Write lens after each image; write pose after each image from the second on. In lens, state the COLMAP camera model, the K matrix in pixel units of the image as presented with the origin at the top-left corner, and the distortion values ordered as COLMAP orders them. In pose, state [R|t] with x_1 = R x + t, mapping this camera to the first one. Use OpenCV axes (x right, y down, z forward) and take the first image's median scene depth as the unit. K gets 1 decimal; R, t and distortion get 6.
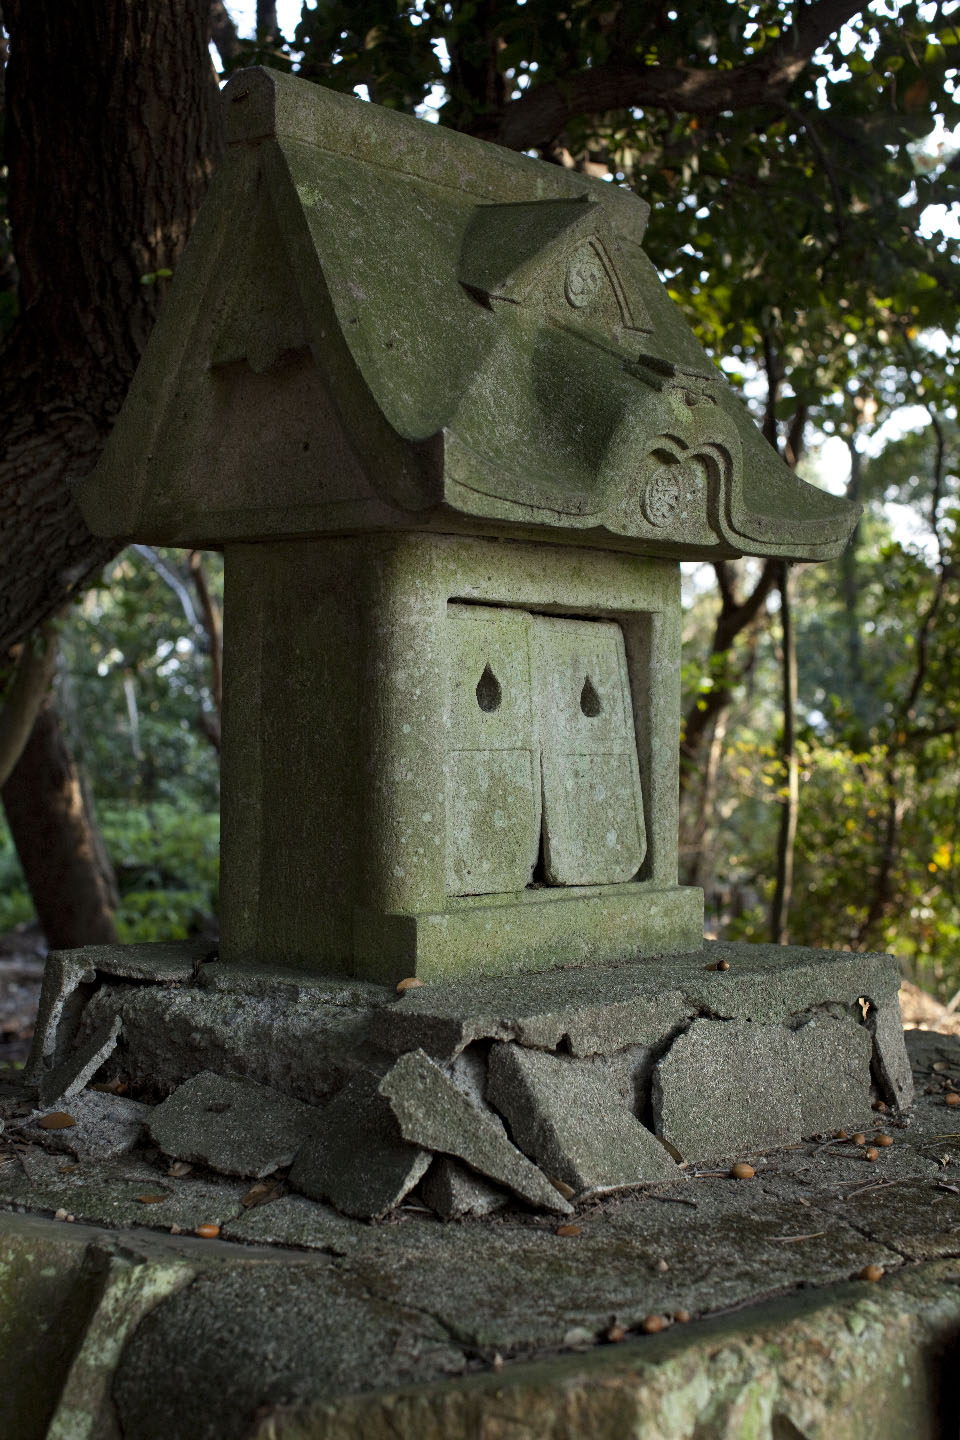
lens RADIAL K [[2121.1, 0, 479.9], [0, 2121.1, 719.9], [0, 0, 1]] dist [-0.250922, 0.000000]
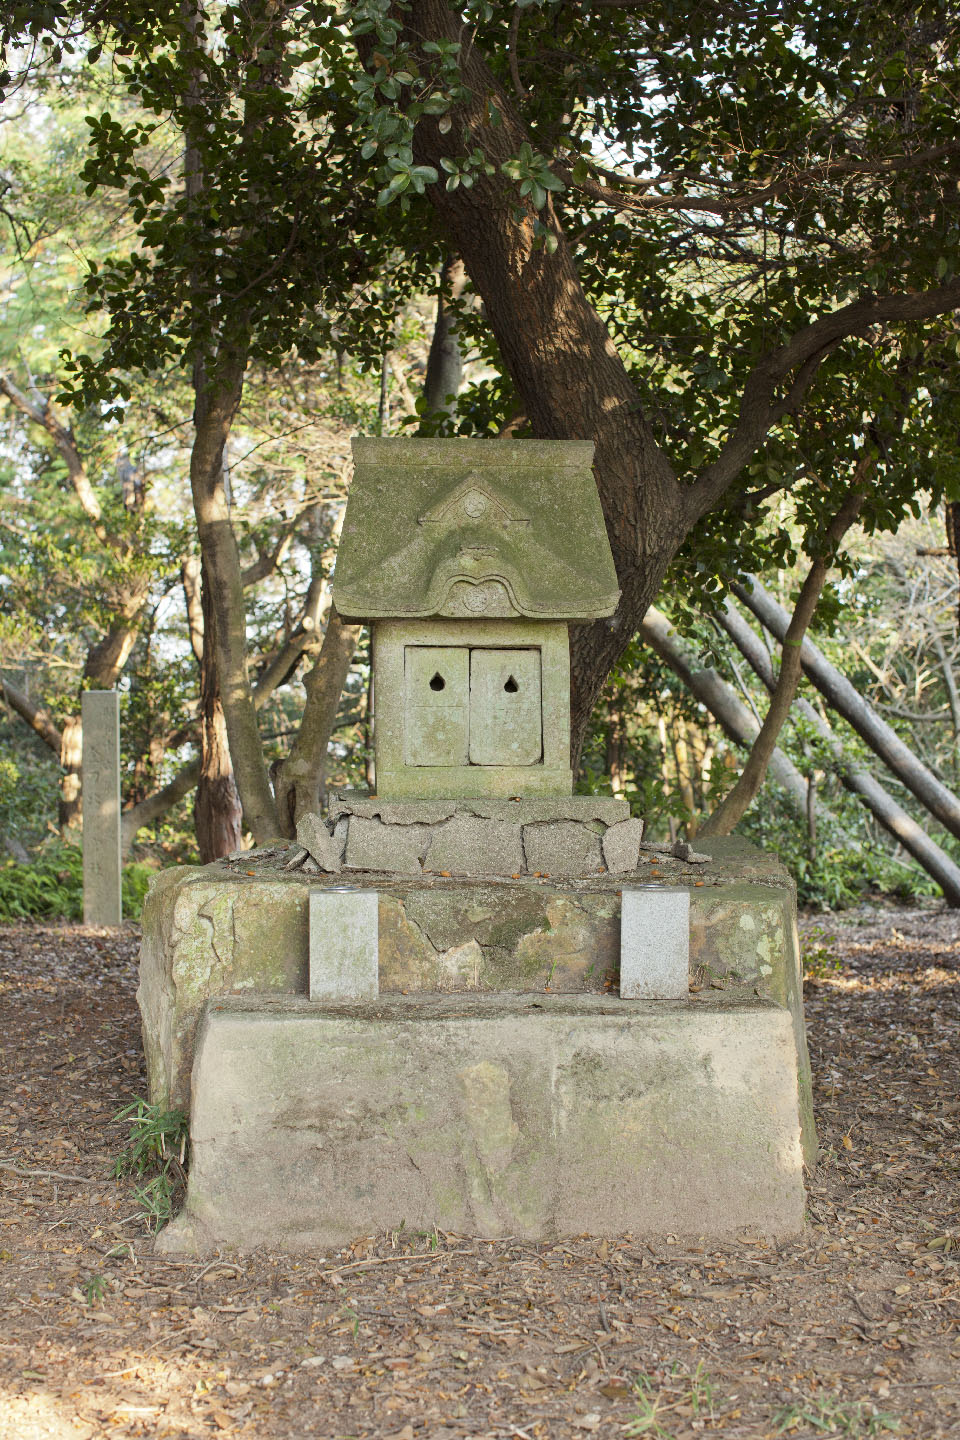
lens RADIAL K [[2121.1, 0, 479.3], [0, 2121.1, 721.7], [0, 0, 1]] dist [-0.250922, 0.000000]
pose [[0.716782, -0.011745, -0.697199, 1.721277], [0.007583, 0.999930, -0.009048, 0.052884], [0.697256, 0.001198, 0.716821, -0.697190]]
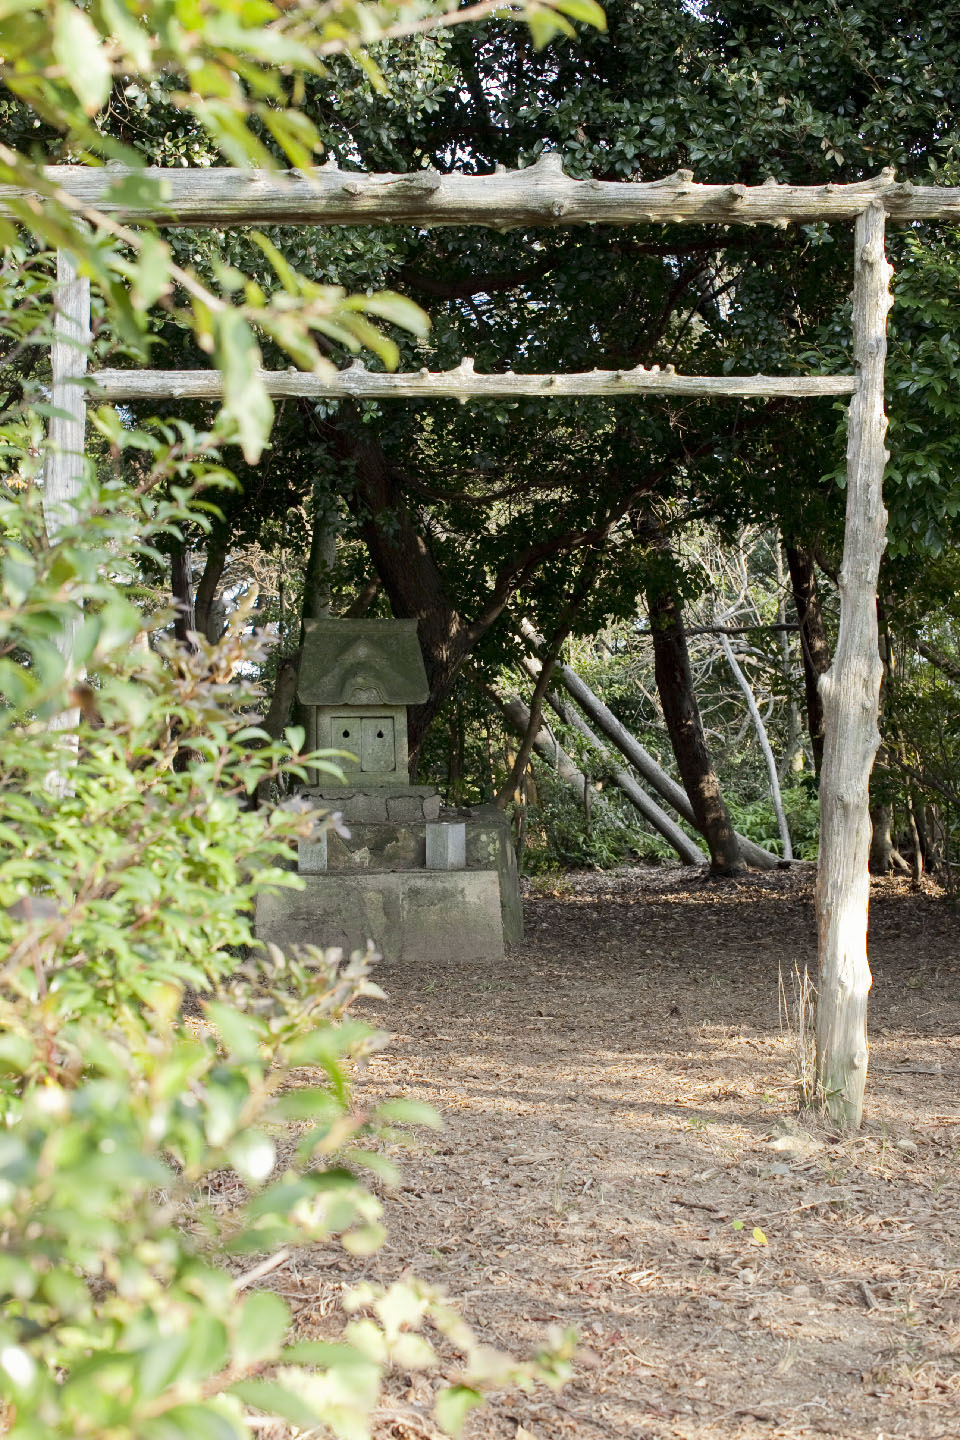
lens RADIAL K [[2121.1, 0, 480.4], [0, 2121.1, 721.4], [0, 0, 1]] dist [-0.250922, 0.000000]
pose [[0.761700, -0.021915, -0.647559, 3.631177], [0.020443, 0.999743, -0.009787, 0.013274], [0.647608, -0.005784, 0.761952, -2.756449]]
